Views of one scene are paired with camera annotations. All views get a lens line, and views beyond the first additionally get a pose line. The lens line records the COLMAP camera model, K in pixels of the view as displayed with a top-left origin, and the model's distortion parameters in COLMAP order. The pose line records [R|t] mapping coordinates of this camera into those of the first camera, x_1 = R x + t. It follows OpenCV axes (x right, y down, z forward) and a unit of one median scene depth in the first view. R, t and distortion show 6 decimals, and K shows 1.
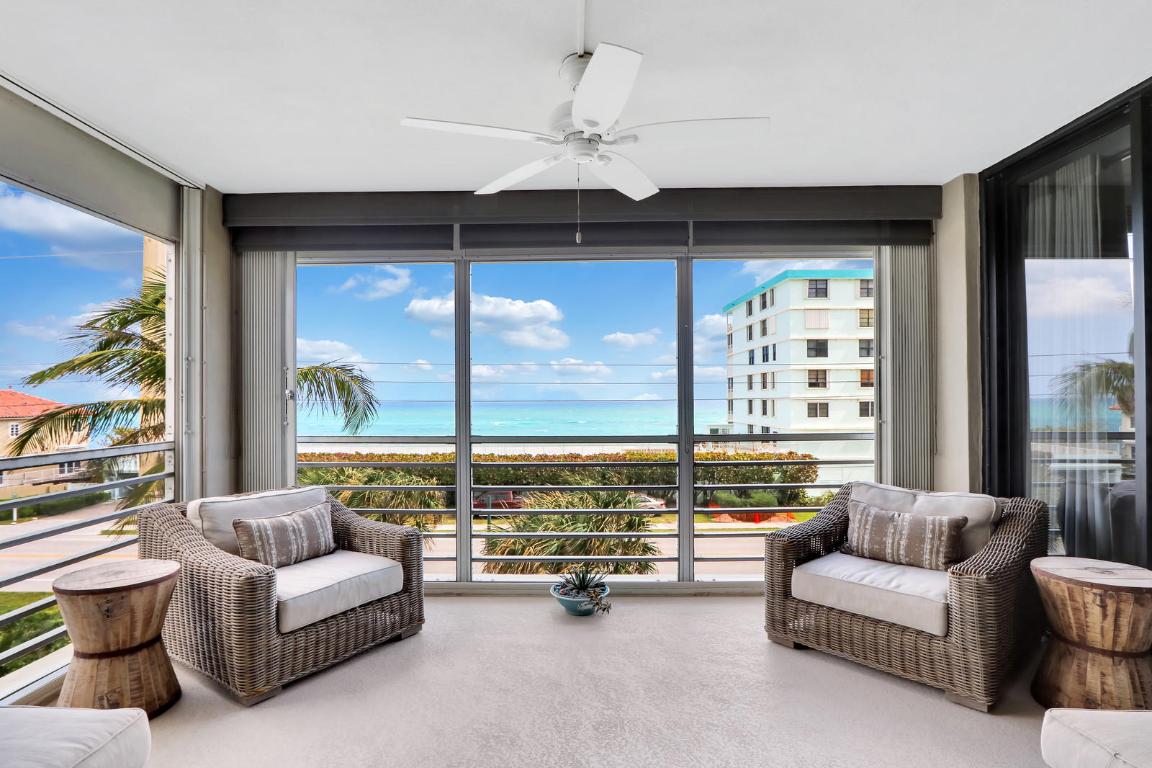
lens RADIAL K [[546.7, 0, 576.0], [0, 546.7, 384.0], [0, 0, 1]] dist [0.000909, 0.000073]
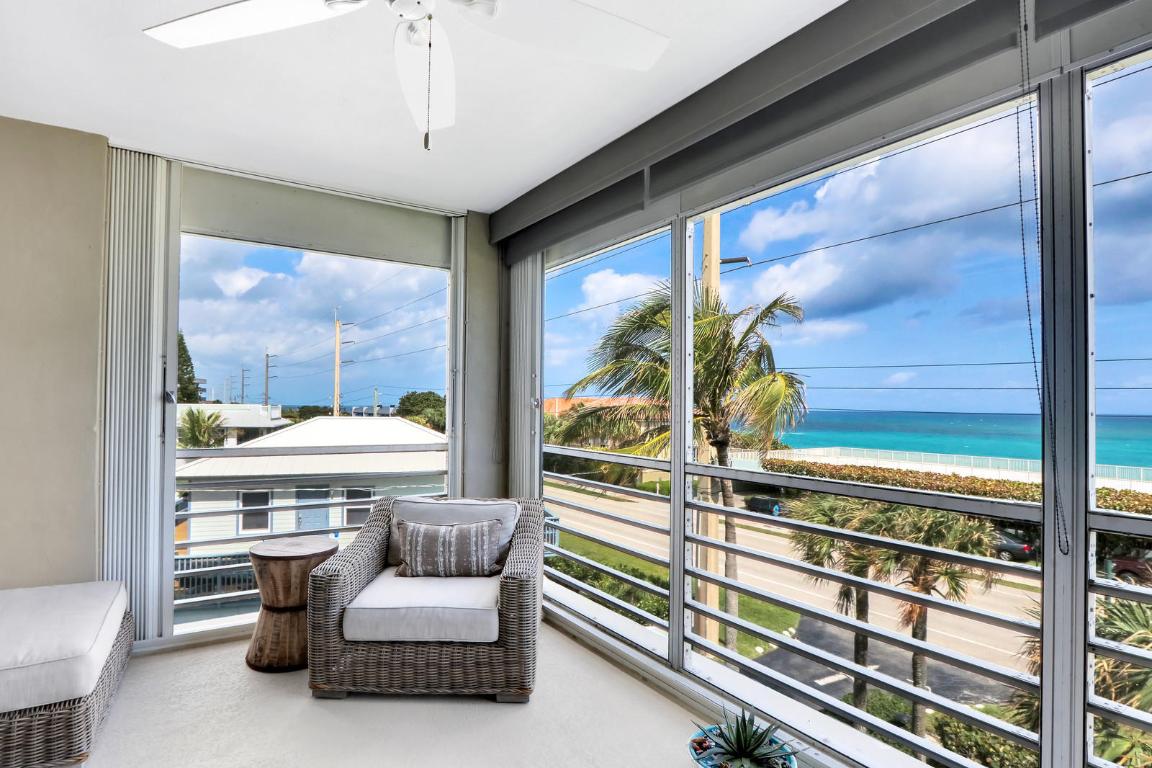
lens RADIAL K [[583.3, 0, 574.8], [0, 583.3, 402.0], [0, 0, 1]] dist [0.000669, -0.000021]
pose [[0.537233, 0.000804, -0.843433, 0.471741], [0.013824, 0.999857, 0.009758, 0.010116], [0.843321, -0.016902, 0.537145, 0.621756]]
